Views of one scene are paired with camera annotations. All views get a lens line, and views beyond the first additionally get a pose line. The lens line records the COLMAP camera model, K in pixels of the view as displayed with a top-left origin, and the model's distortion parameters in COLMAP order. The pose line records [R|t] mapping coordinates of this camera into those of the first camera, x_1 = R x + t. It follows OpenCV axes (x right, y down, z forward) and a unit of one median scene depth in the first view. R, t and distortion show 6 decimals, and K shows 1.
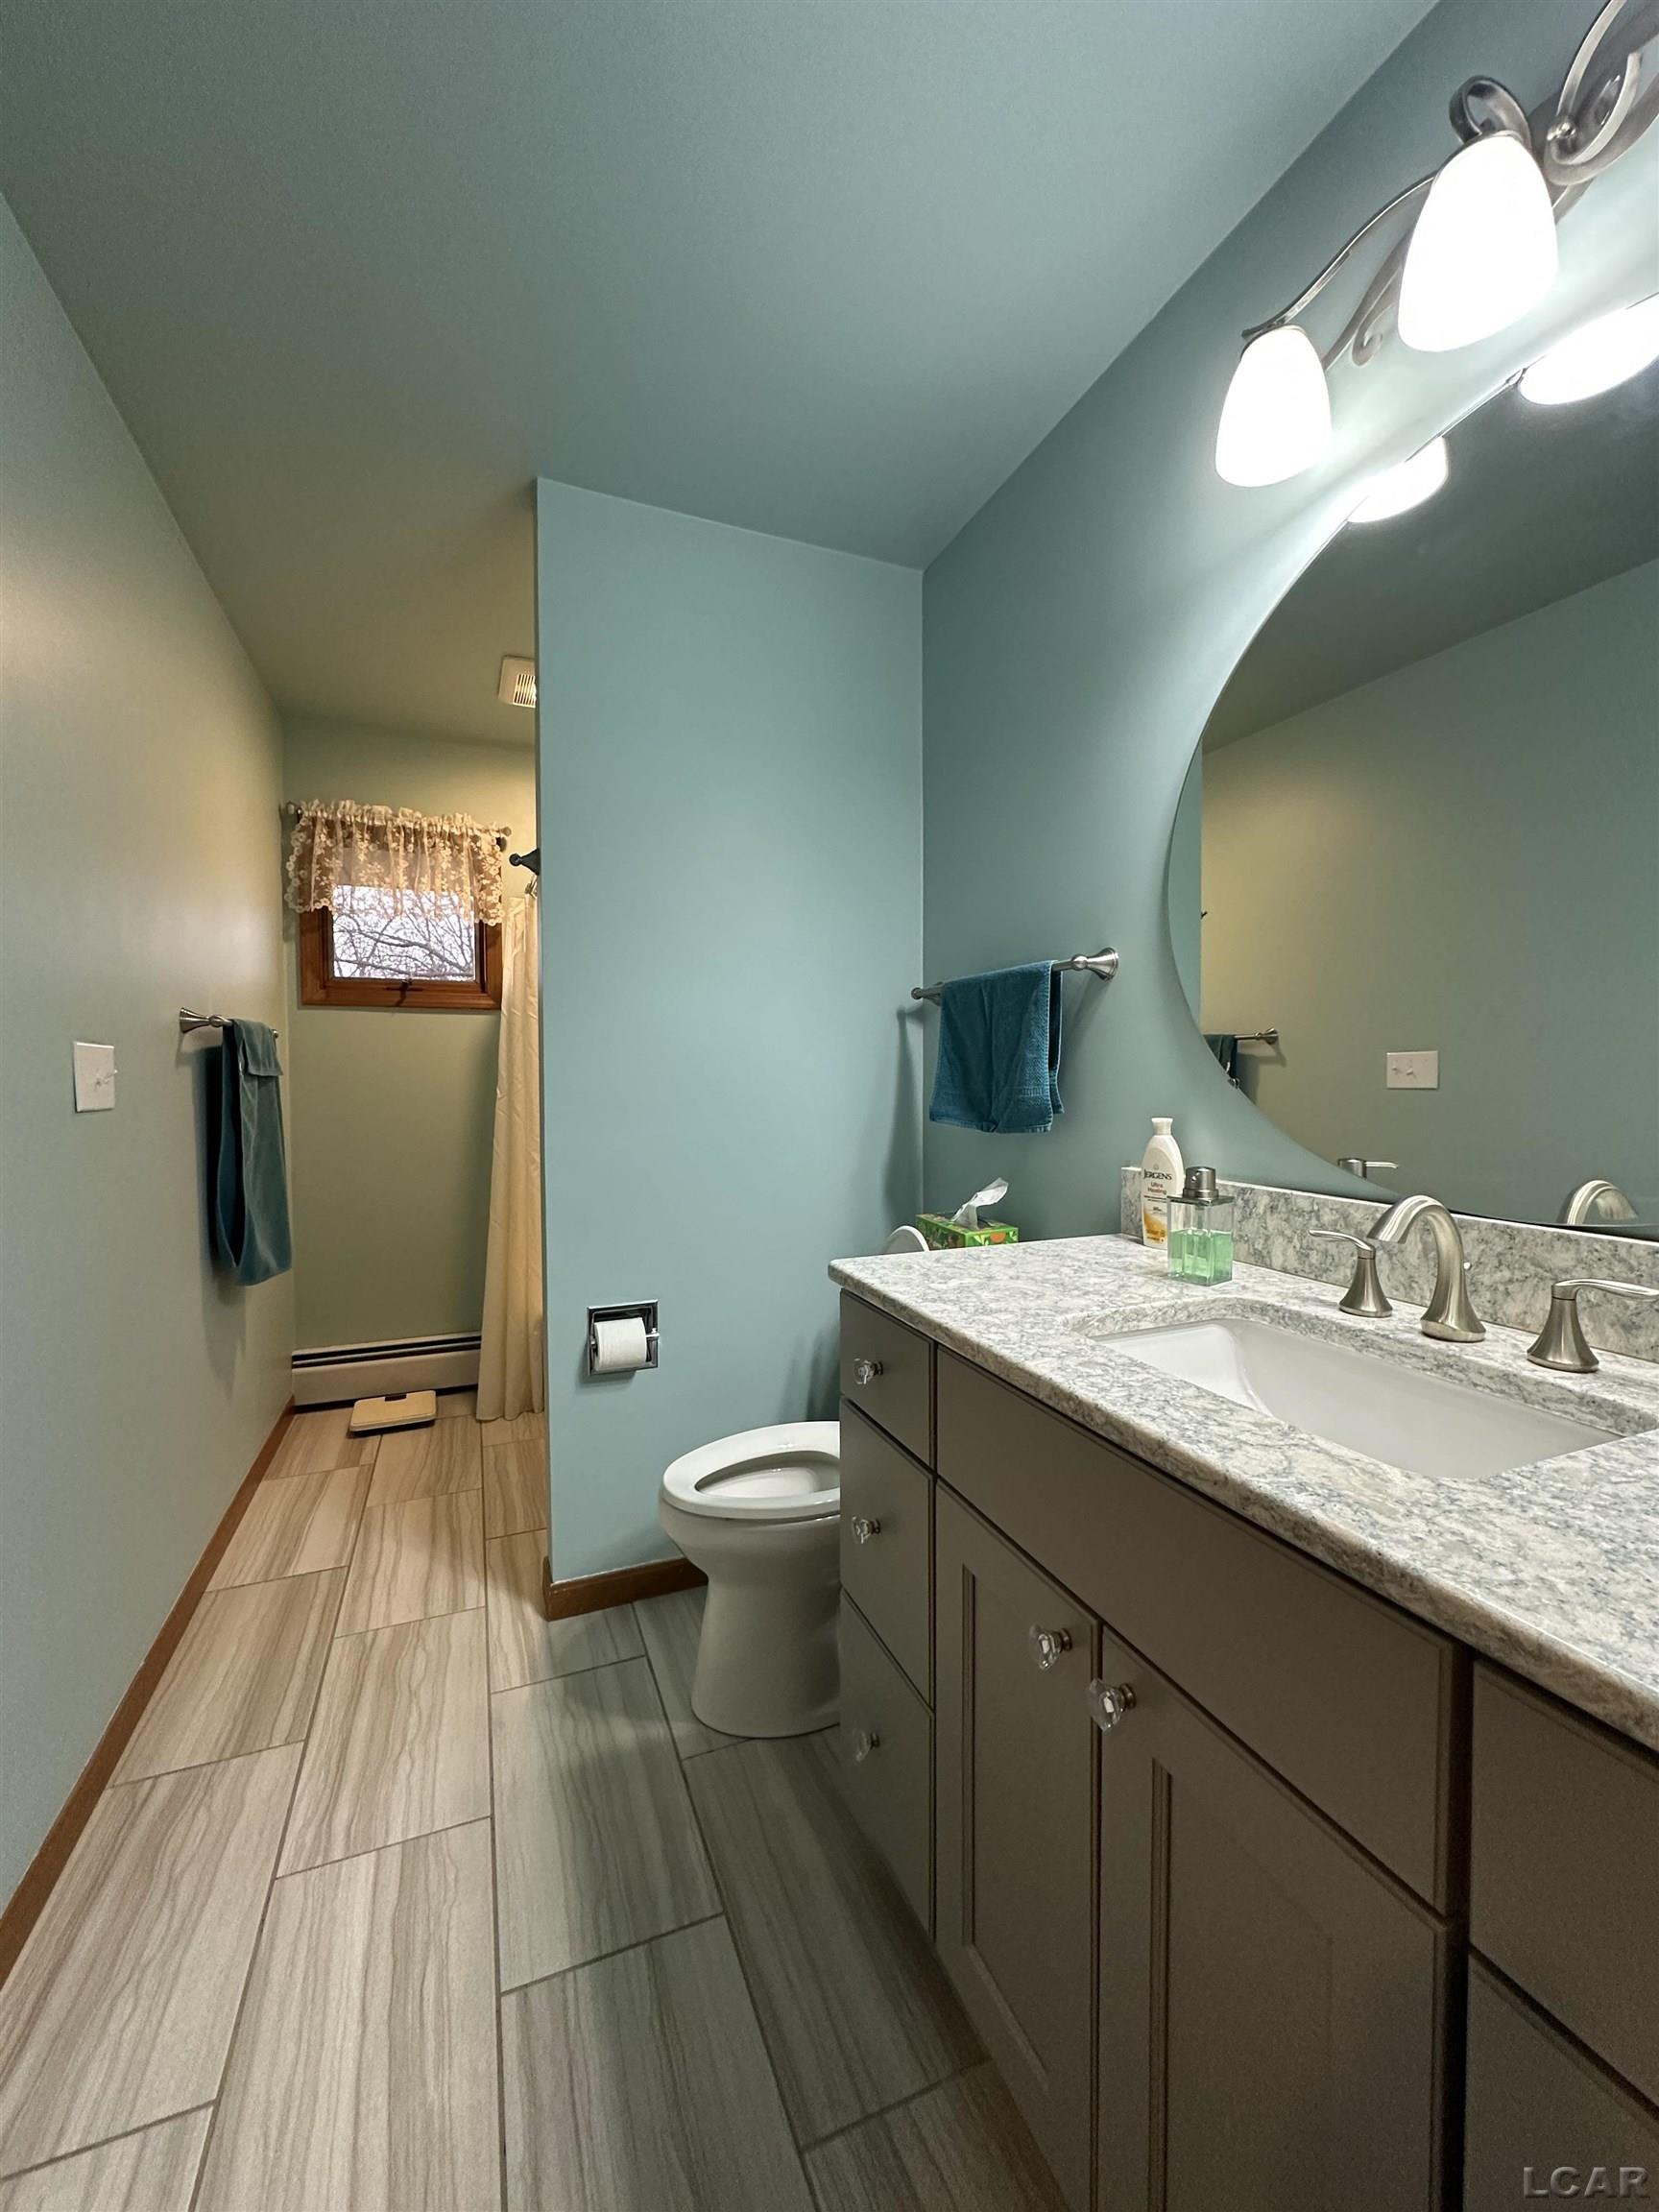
lens RADIAL K [[891.7, 0, 830.8], [0, 891.7, 1100.6], [0, 0, 1]] dist [-0.000070, -0.000026]
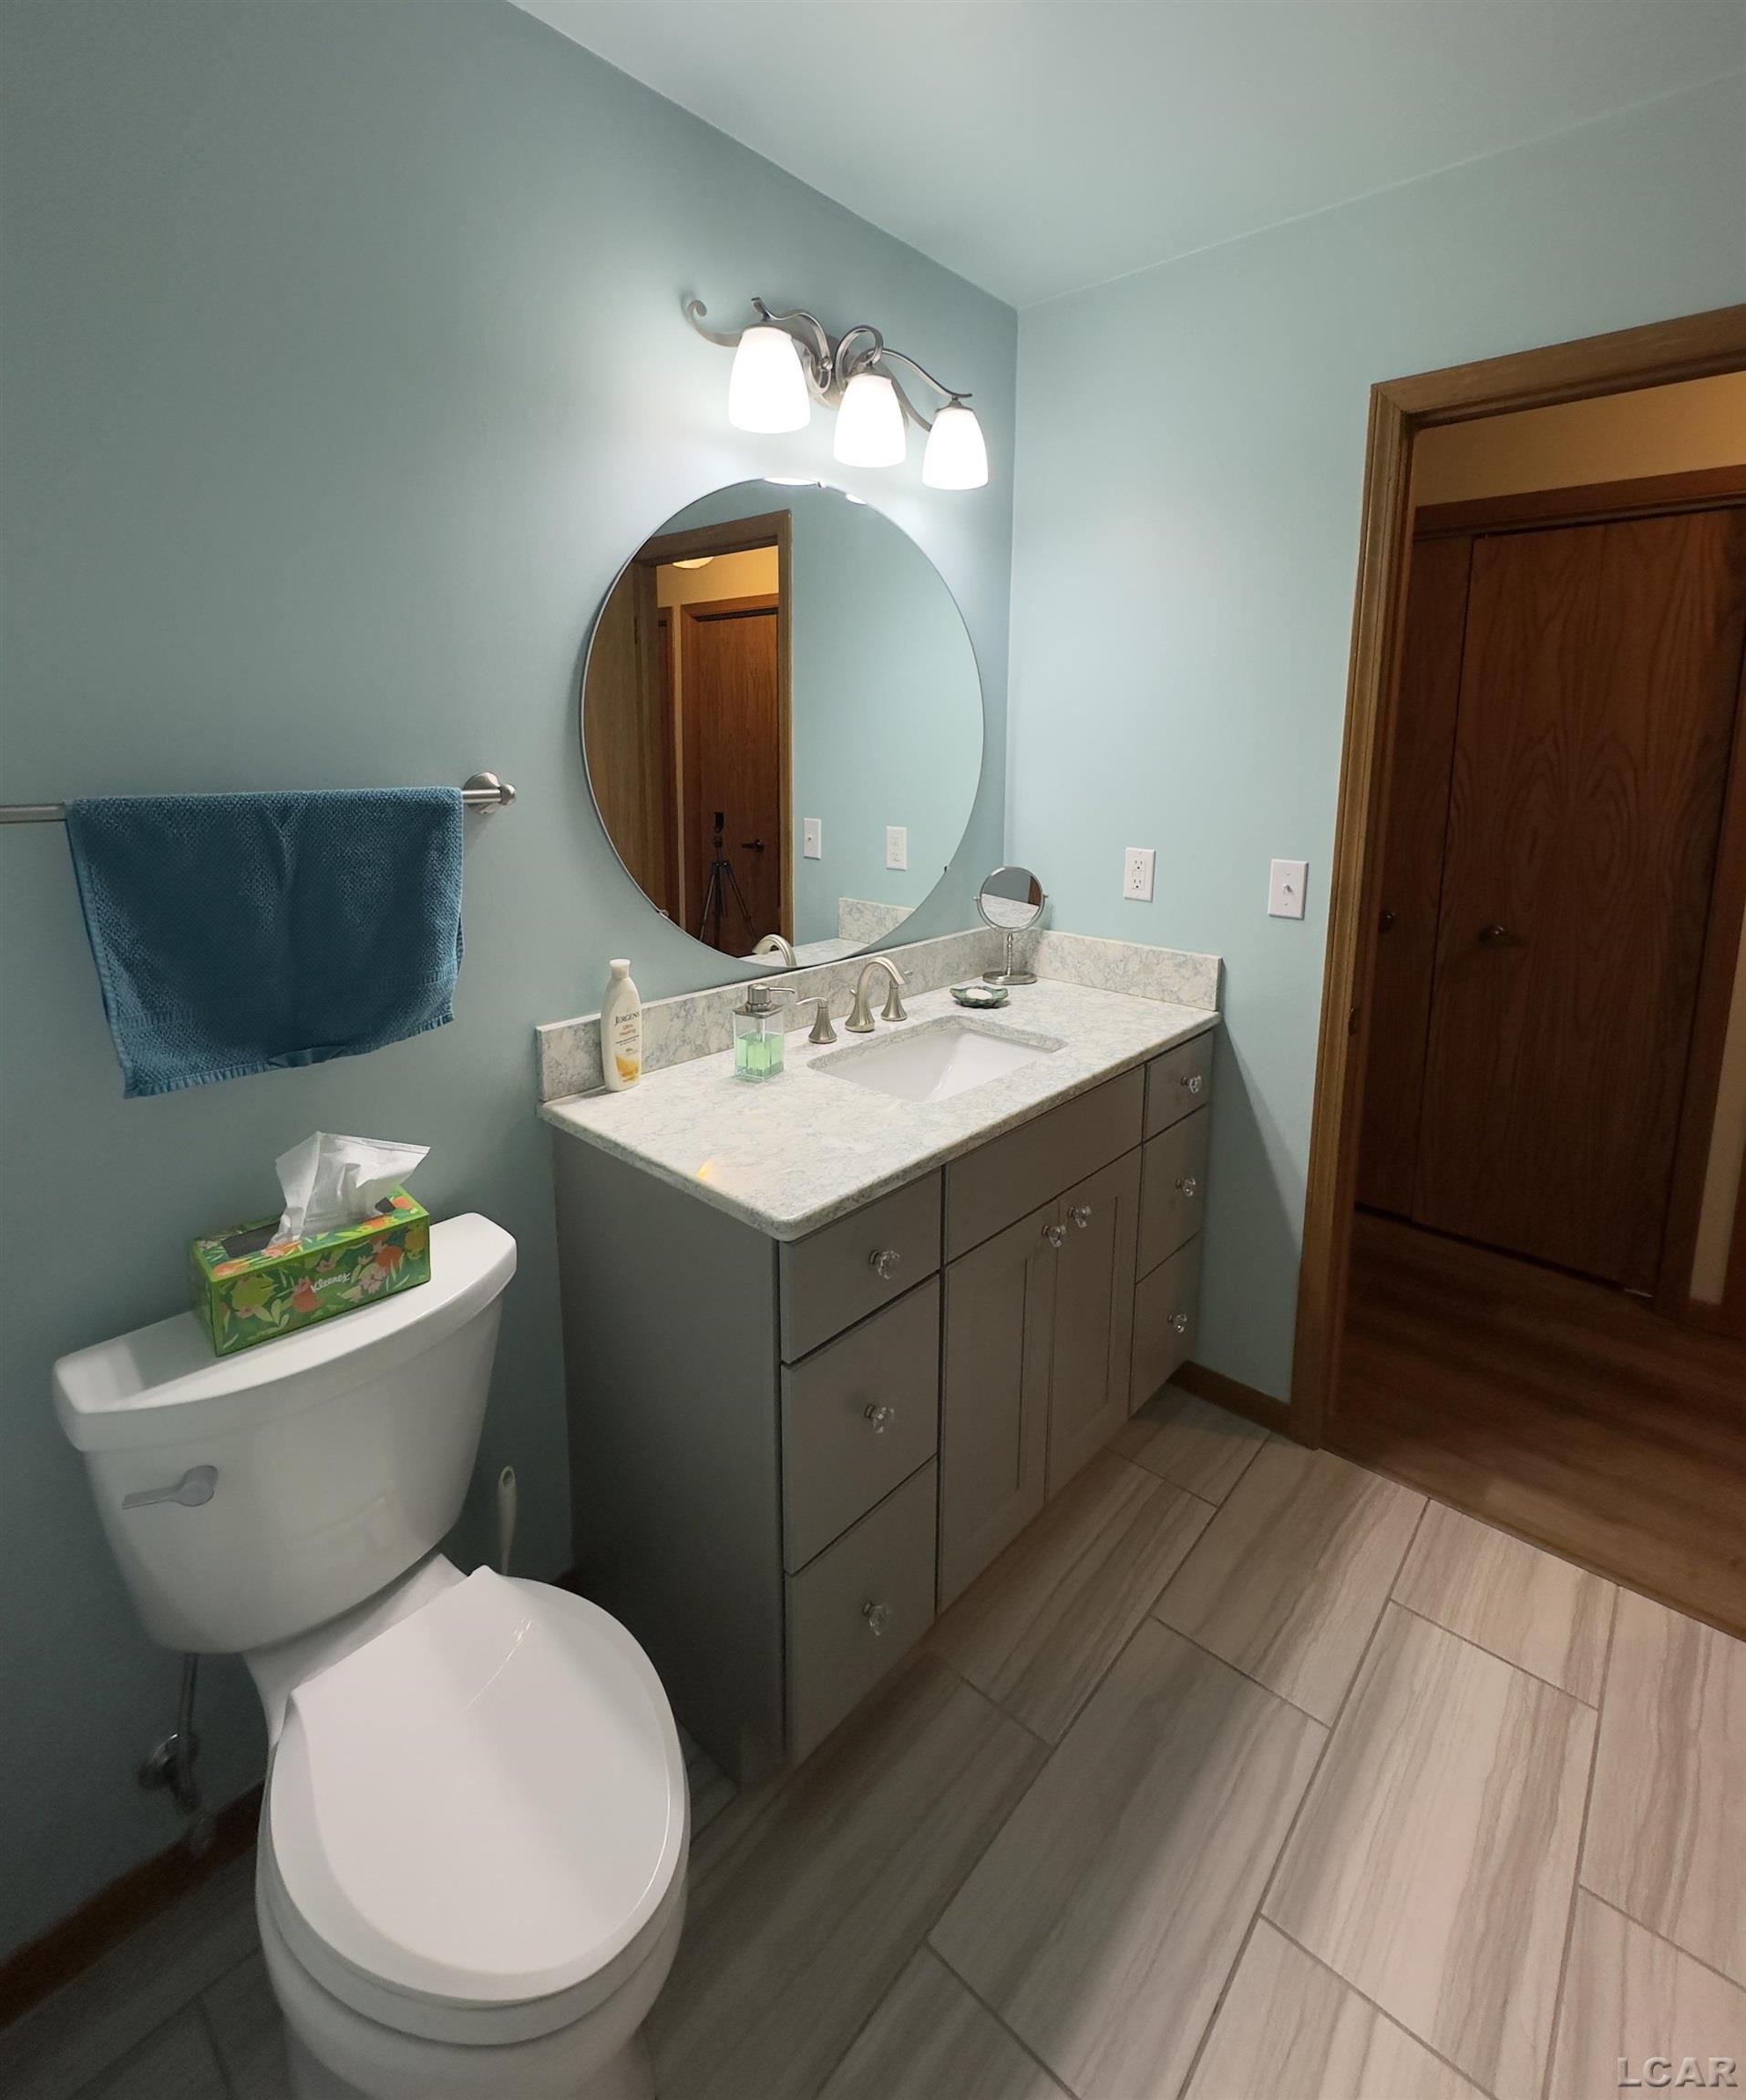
lens RADIAL K [[964.2, 0, 894.7], [0, 964.2, 917.2], [0, 0, 1]] dist [0.000198, 0.000420]
pose [[-0.452311, -0.153179, 0.878607, -0.778826], [0.022698, 0.982844, 0.183037, -0.241199], [-0.891571, 0.102733, -0.441074, 1.336643]]
